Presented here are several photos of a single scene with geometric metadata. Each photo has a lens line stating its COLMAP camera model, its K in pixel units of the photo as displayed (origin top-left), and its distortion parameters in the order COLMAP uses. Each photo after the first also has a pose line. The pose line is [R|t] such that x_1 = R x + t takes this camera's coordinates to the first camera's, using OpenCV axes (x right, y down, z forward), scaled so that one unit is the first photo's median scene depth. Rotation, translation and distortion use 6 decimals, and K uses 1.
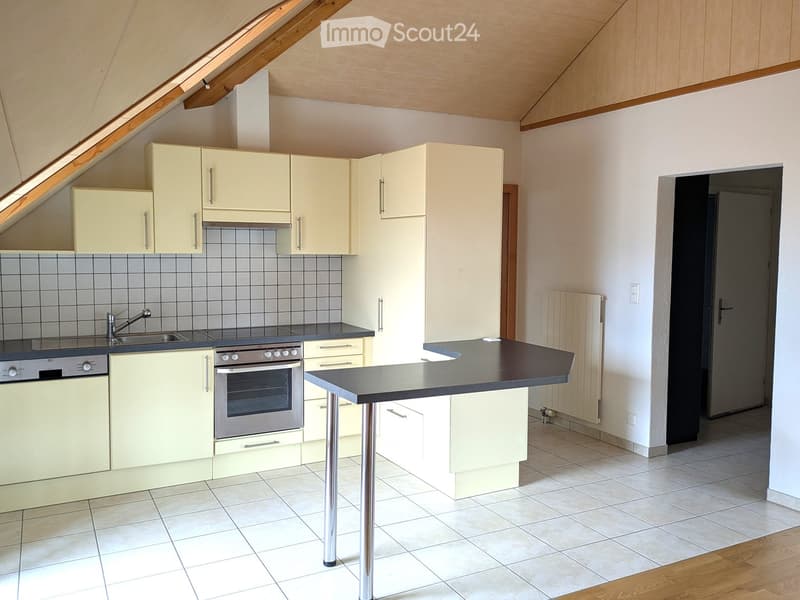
lens RADIAL K [[676.8, 0, 402.4], [0, 676.8, 299.6], [0, 0, 1]] dist [0.114955, -0.161236]
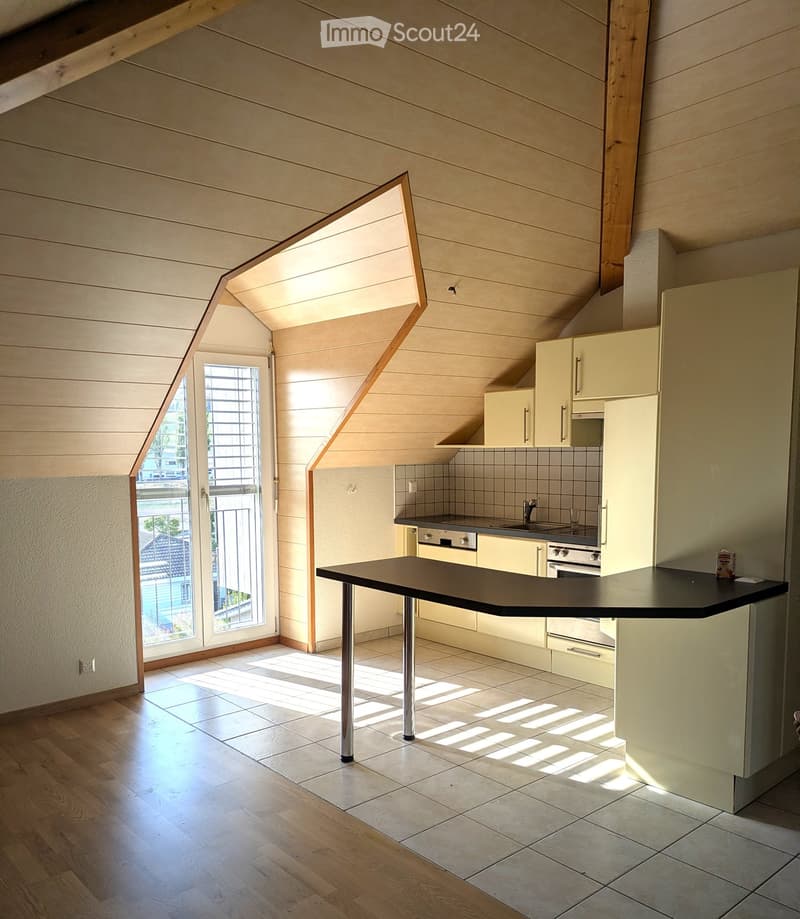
lens RADIAL K [[787.1, 0, 387.9], [0, 787.1, 533.2], [0, 0, 1]] dist [0.063489, 0.001786]
pose [[0.214064, 0.100601, -0.971625, 0.787168], [-0.070044, 0.993703, 0.087455, -0.025589], [0.974305, 0.049335, 0.219763, 0.515546]]
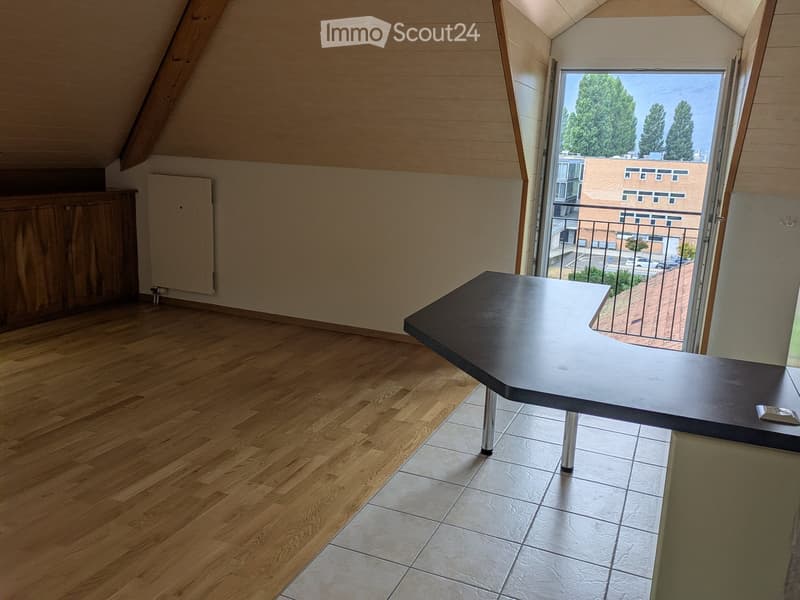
lens RADIAL K [[676.8, 0, 402.4], [0, 676.8, 299.6], [0, 0, 1]] dist [0.114955, -0.161236]
pose [[-0.777093, 0.091393, -0.622715, 0.524806], [-0.106928, 0.955847, 0.273721, -0.081952], [0.620236, 0.279292, -0.733010, 1.146925]]
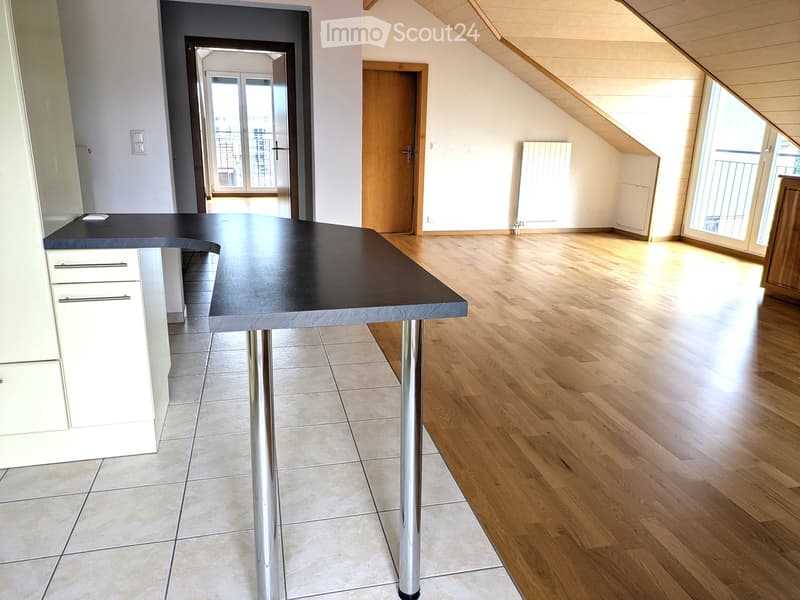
lens RADIAL K [[587.5, 0, 399.4], [0, 587.5, 297.3], [0, 0, 1]] dist [0.035587, -0.006023]
pose [[0.249790, -0.275184, 0.928374, -0.349450], [0.057040, 0.961284, 0.269591, -0.003627], [-0.966618, -0.014387, 0.255816, 0.581285]]
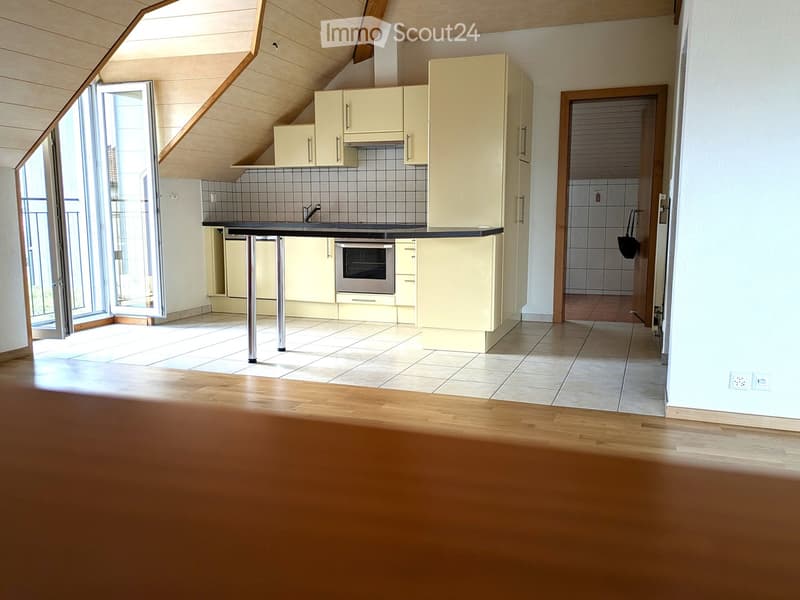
lens RADIAL K [[676.8, 0, 402.4], [0, 676.8, 299.6], [0, 0, 1]] dist [0.114955, -0.161236]
pose [[0.660406, 0.090939, -0.745381, 0.917862], [-0.055307, 0.995834, 0.072494, 0.108043], [0.748869, -0.006651, 0.662685, 0.137854]]
